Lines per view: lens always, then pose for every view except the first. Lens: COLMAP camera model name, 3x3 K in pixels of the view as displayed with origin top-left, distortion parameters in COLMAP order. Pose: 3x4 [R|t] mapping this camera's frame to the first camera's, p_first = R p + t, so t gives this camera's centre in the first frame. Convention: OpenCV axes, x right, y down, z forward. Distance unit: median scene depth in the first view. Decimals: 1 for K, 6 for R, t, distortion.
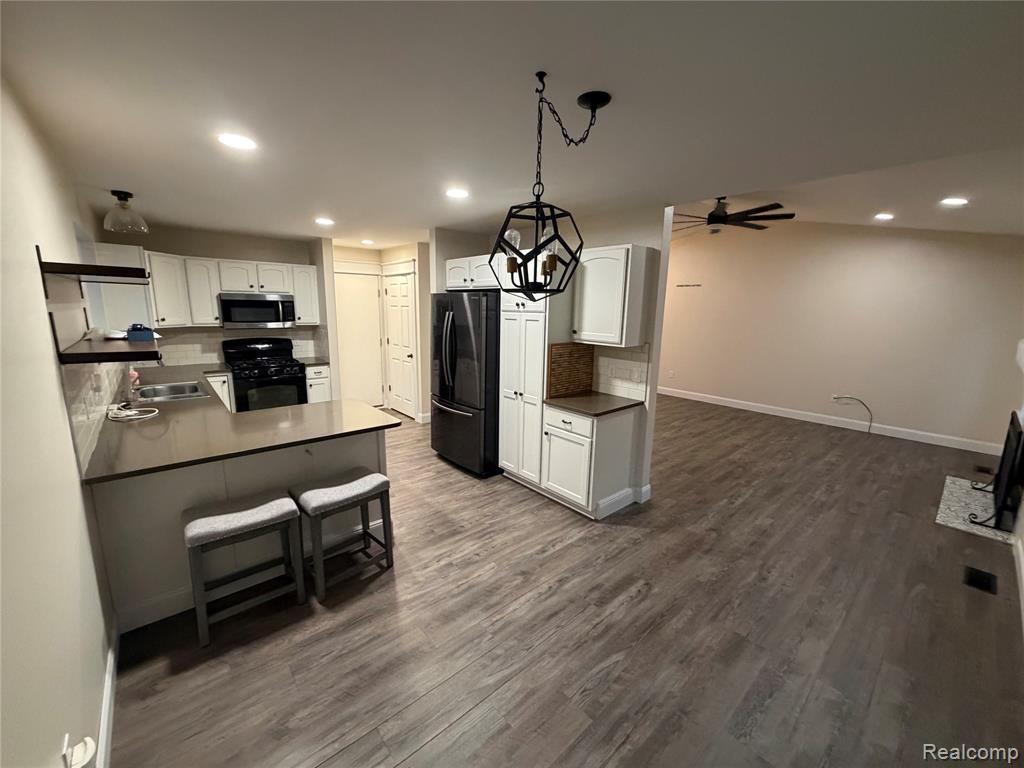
lens RADIAL K [[408.8, 0, 516.0], [0, 408.8, 348.4], [0, 0, 1]] dist [0.001521, -0.000168]
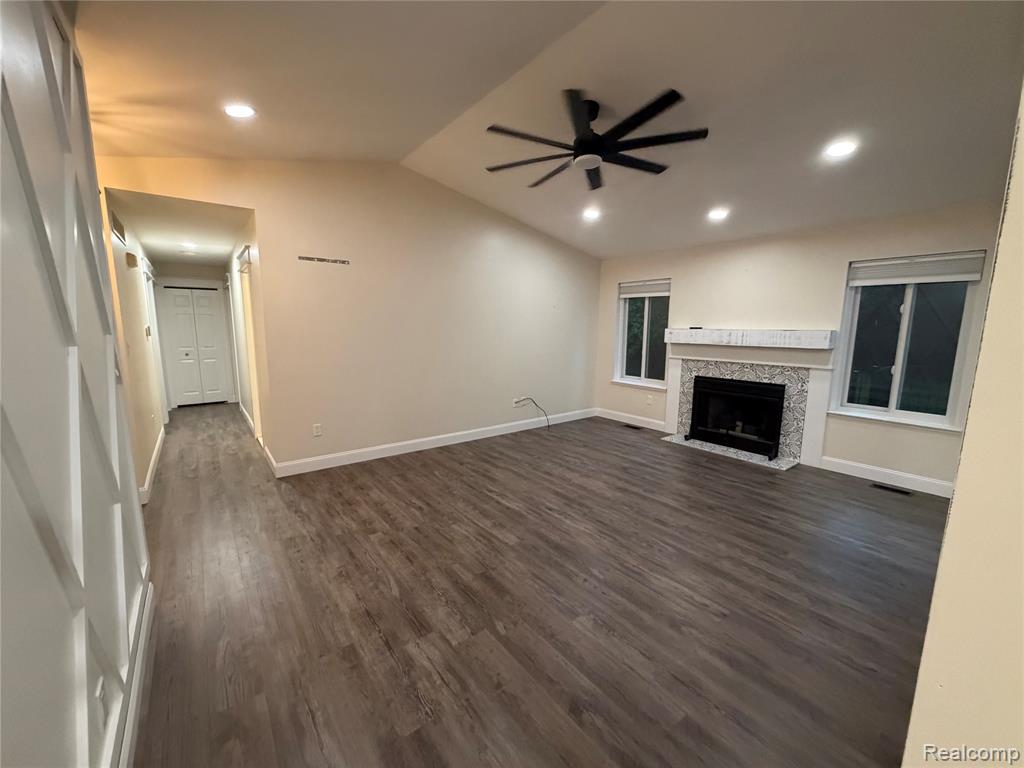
lens RADIAL K [[408.8, 0, 507.2], [0, 408.8, 385.1], [0, 0, 1]] dist [0.001521, -0.000168]
pose [[0.078962, -0.167747, 0.982663, -0.219793], [0.099179, 0.982172, 0.159694, -0.109306], [-0.991932, 0.084850, 0.094191, 1.446165]]
